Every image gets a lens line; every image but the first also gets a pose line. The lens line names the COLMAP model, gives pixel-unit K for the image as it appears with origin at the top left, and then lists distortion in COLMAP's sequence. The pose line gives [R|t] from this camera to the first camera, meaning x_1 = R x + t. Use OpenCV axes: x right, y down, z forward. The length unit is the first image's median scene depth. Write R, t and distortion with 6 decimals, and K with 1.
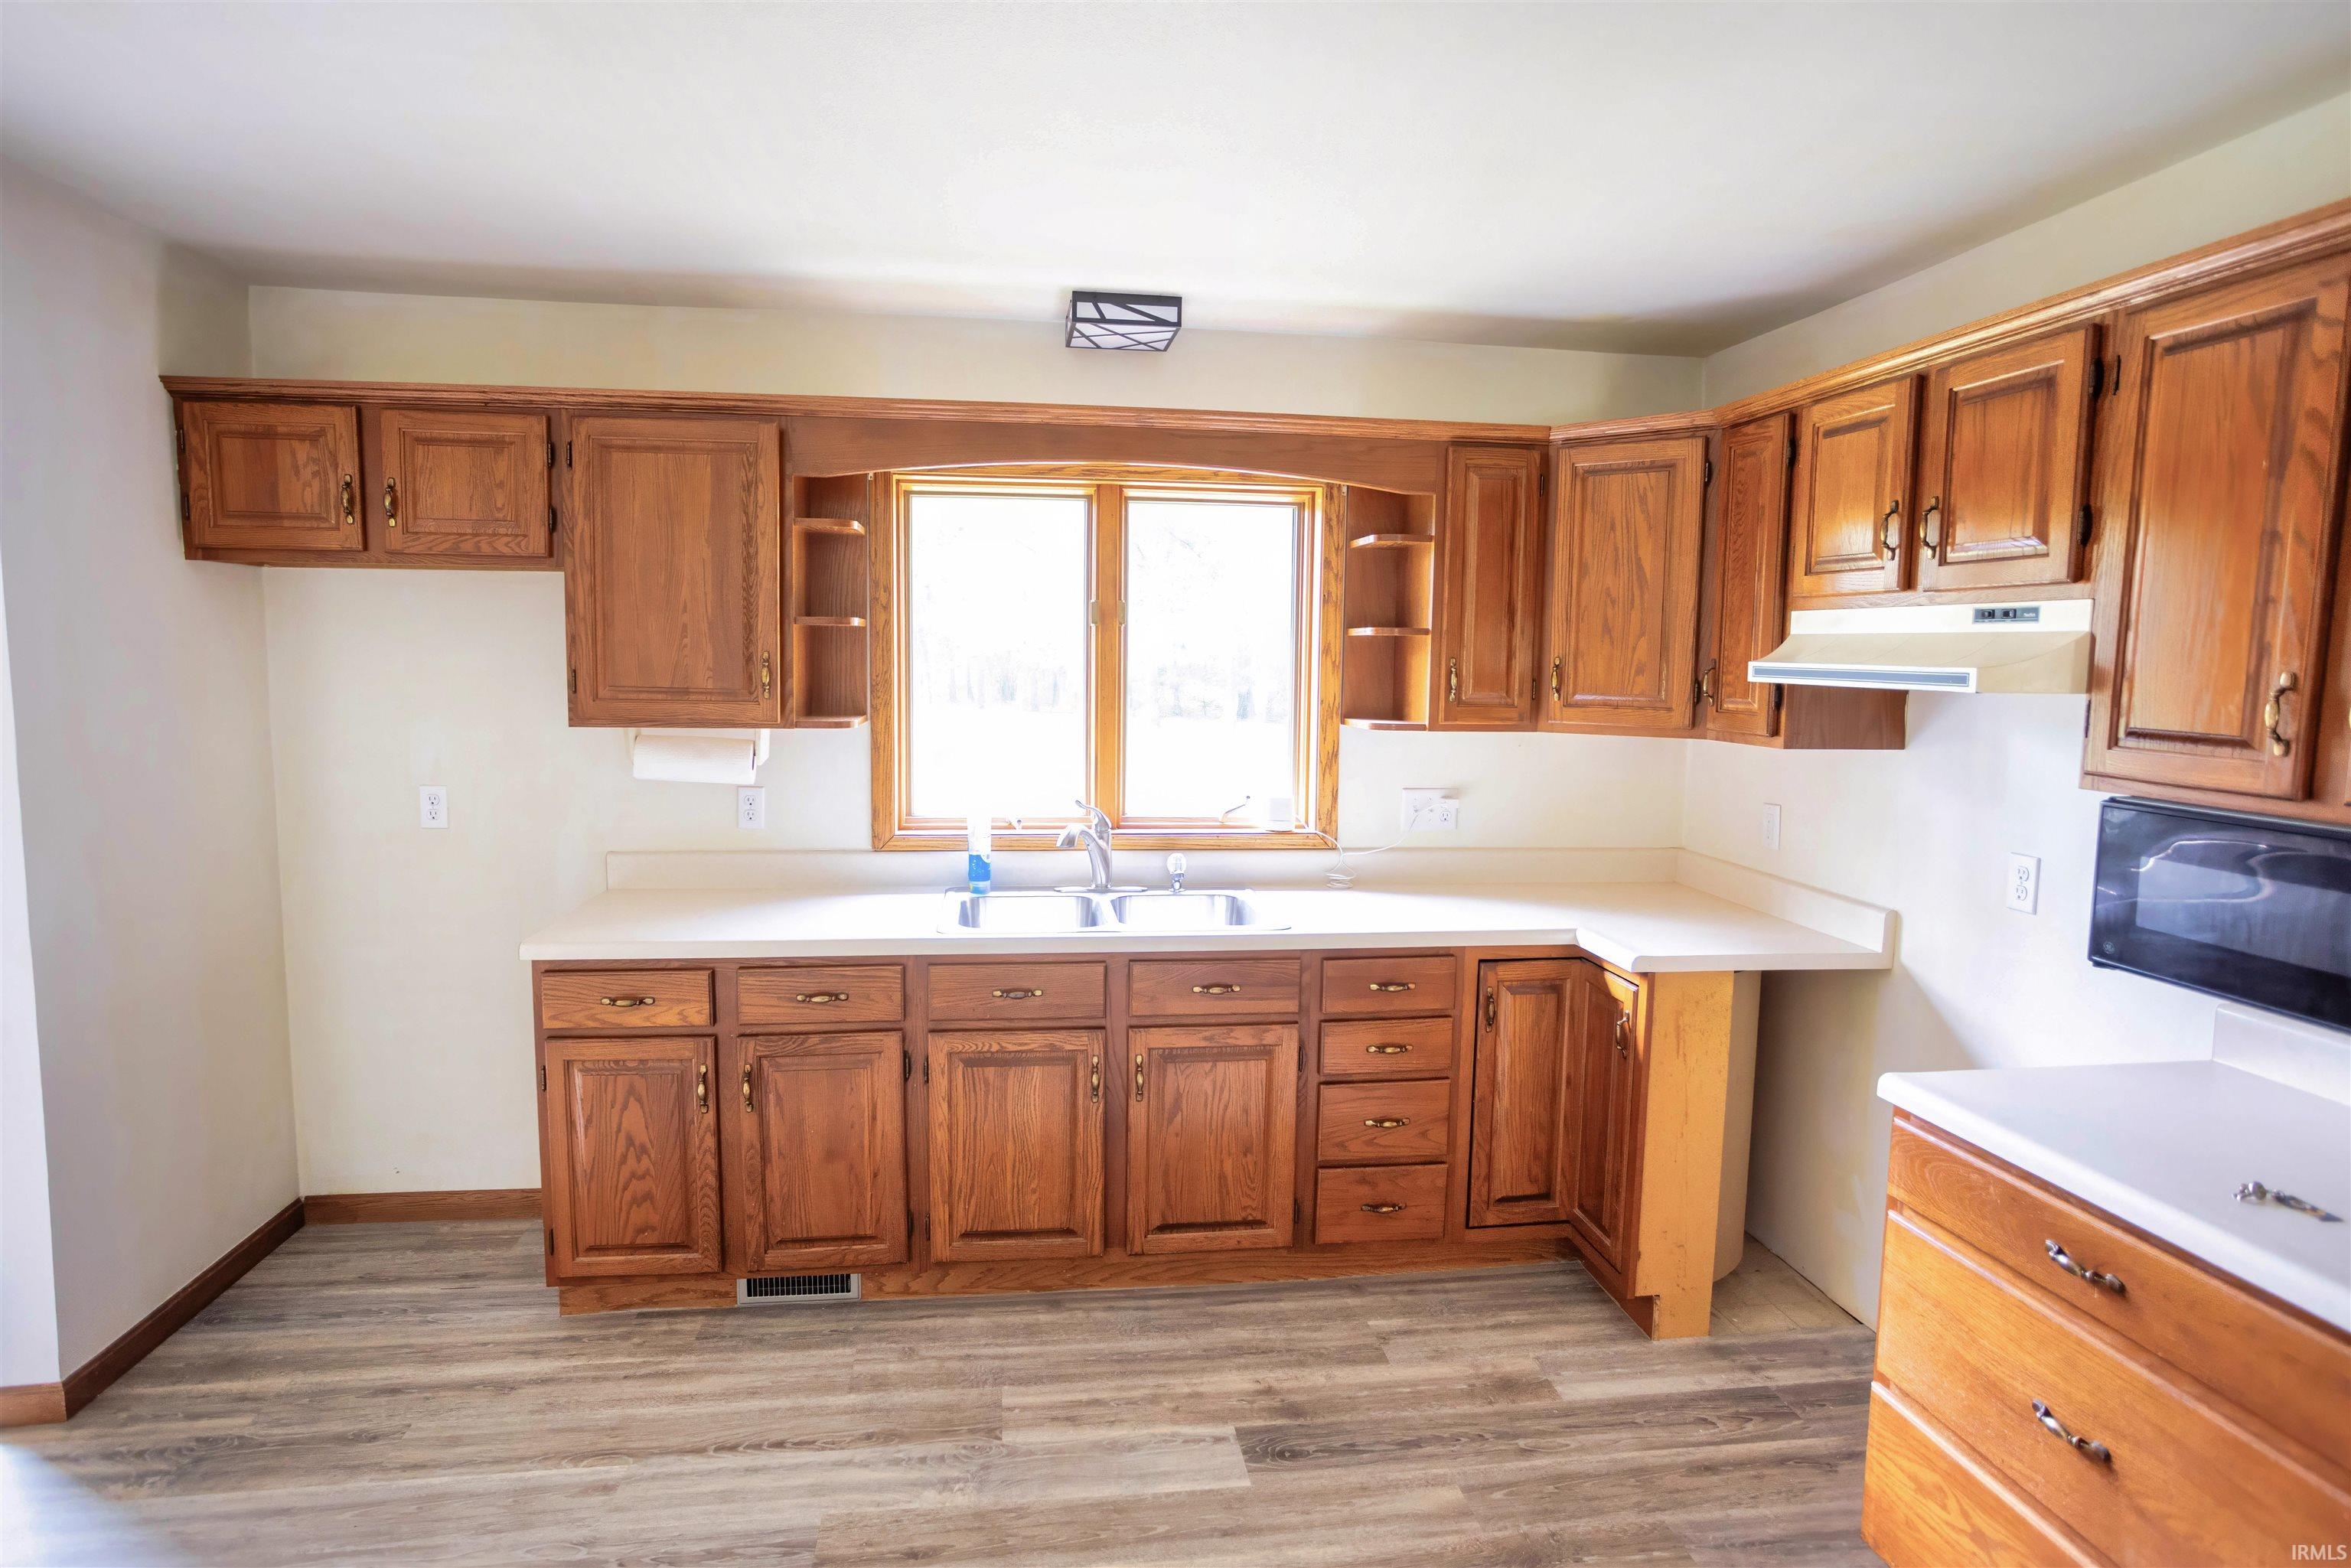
lens RADIAL K [[1195.2, 0, 1175.5], [0, 1195.2, 784.0], [0, 0, 1]] dist [-0.048616, 0.026822]
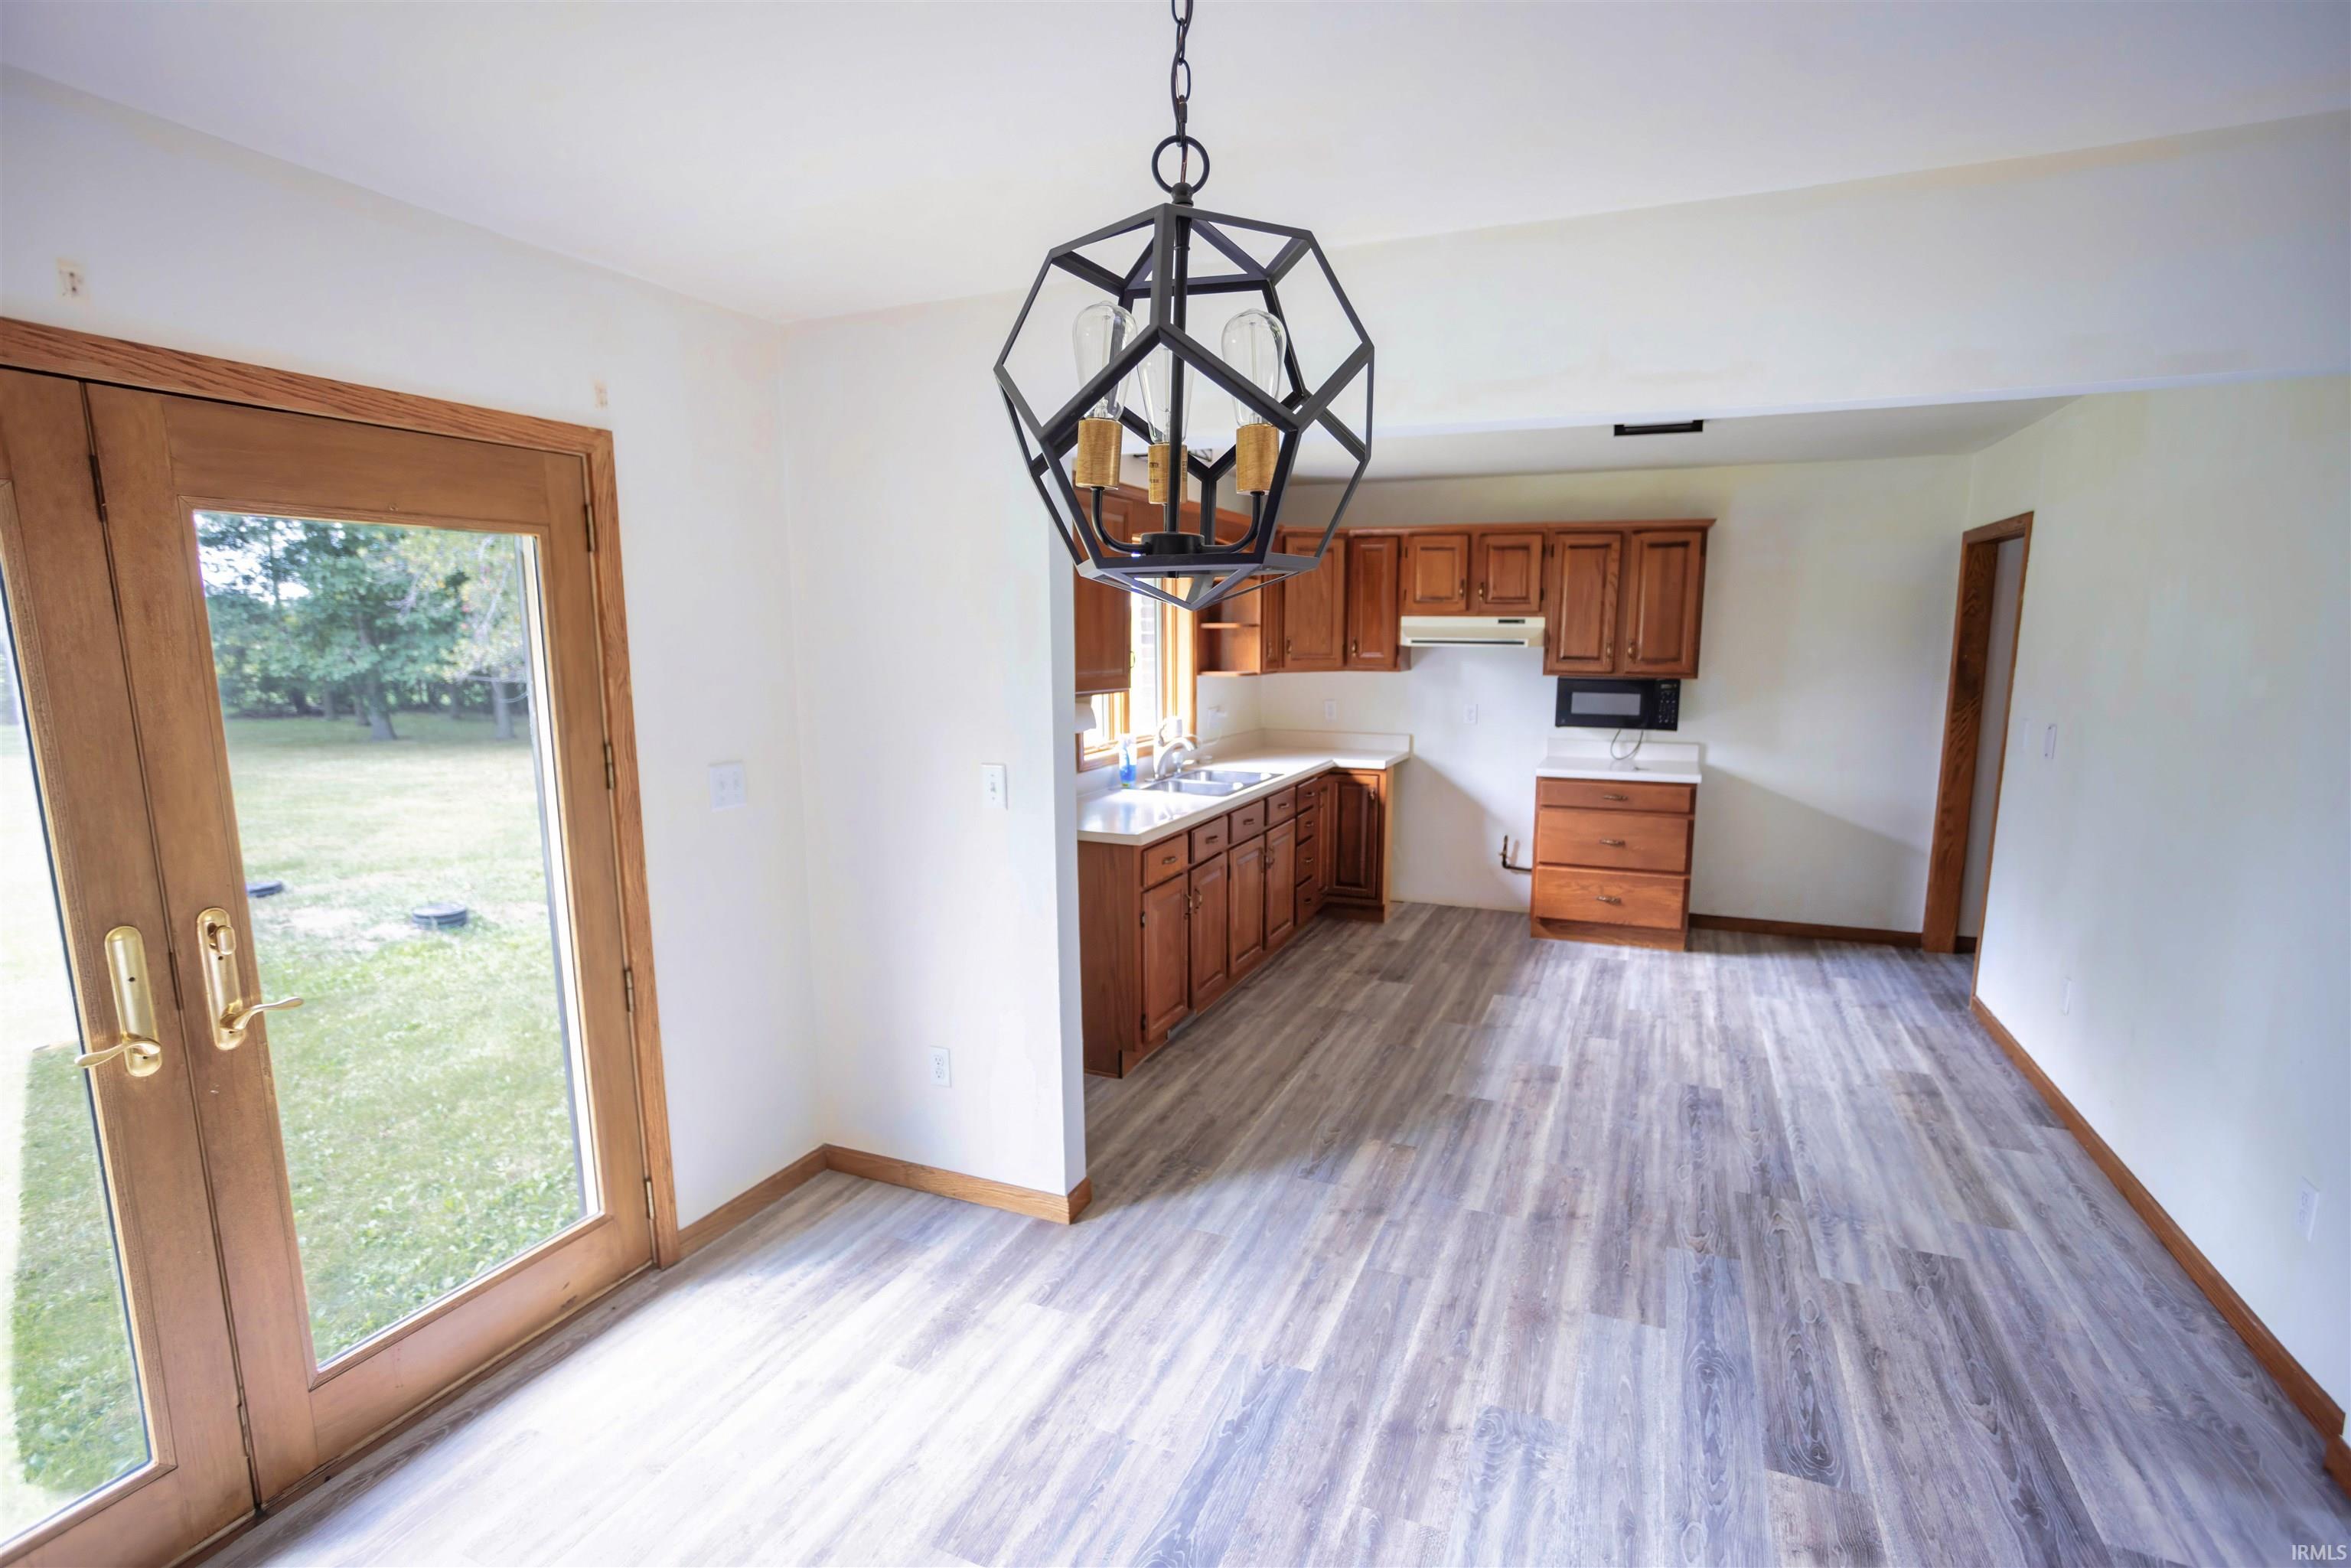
lens RADIAL K [[1115.2, 0, 1175.5], [0, 1115.2, 784.0], [0, 0, 1]] dist [-0.003120, -0.000313]
pose [[0.519794, -0.132216, 0.843998, -1.855285], [0.093341, 0.990826, 0.097731, -0.073314], [-0.849177, 0.027980, 0.527366, 0.178061]]
